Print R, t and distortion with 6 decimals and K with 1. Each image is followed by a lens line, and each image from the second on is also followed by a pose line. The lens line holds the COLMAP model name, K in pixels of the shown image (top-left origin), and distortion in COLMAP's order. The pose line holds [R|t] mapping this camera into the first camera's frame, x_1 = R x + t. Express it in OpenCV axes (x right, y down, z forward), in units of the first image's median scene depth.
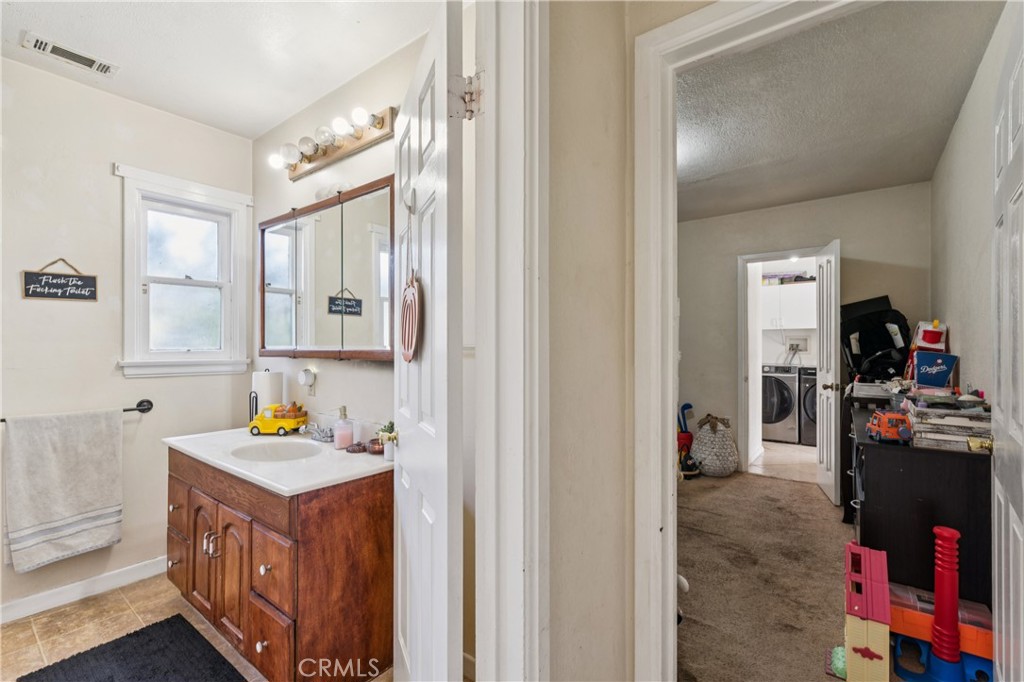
lens RADIAL K [[460.0, 0, 514.8], [0, 460.0, 344.3], [0, 0, 1]] dist [-0.000854, -0.000188]
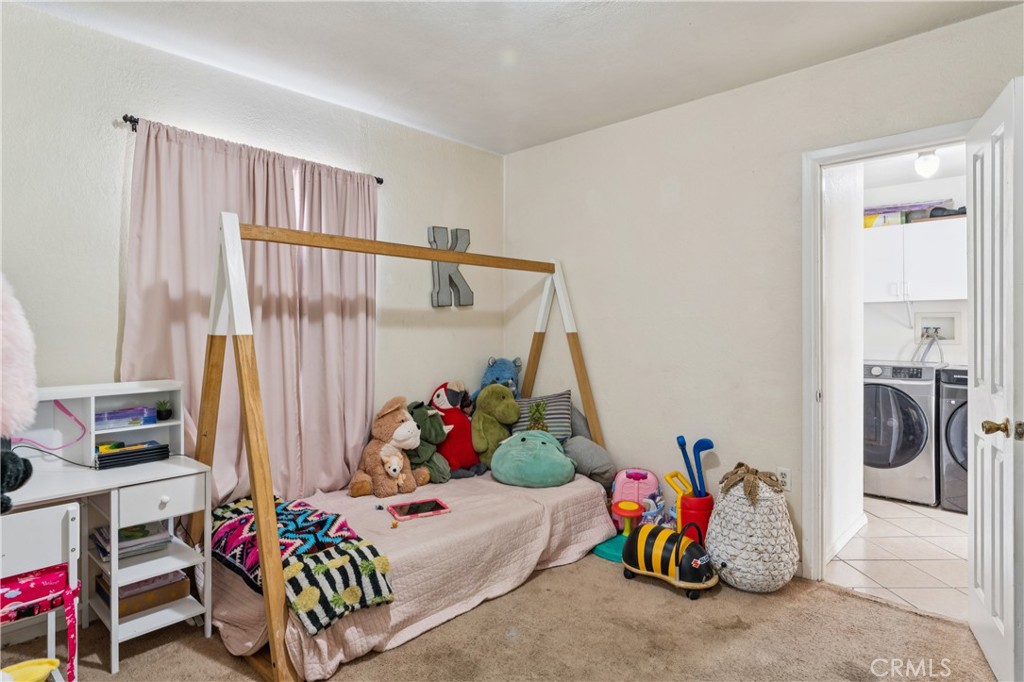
lens RADIAL K [[575.0, 0, 508.5], [0, 575.0, 334.5], [0, 0, 1]] dist [0.001507, -0.001522]
pose [[0.994884, -0.004619, -0.100914, 0.186524], [0.005237, 0.999969, 0.005855, 0.002406], [0.100884, -0.006354, 0.994878, 0.276566]]
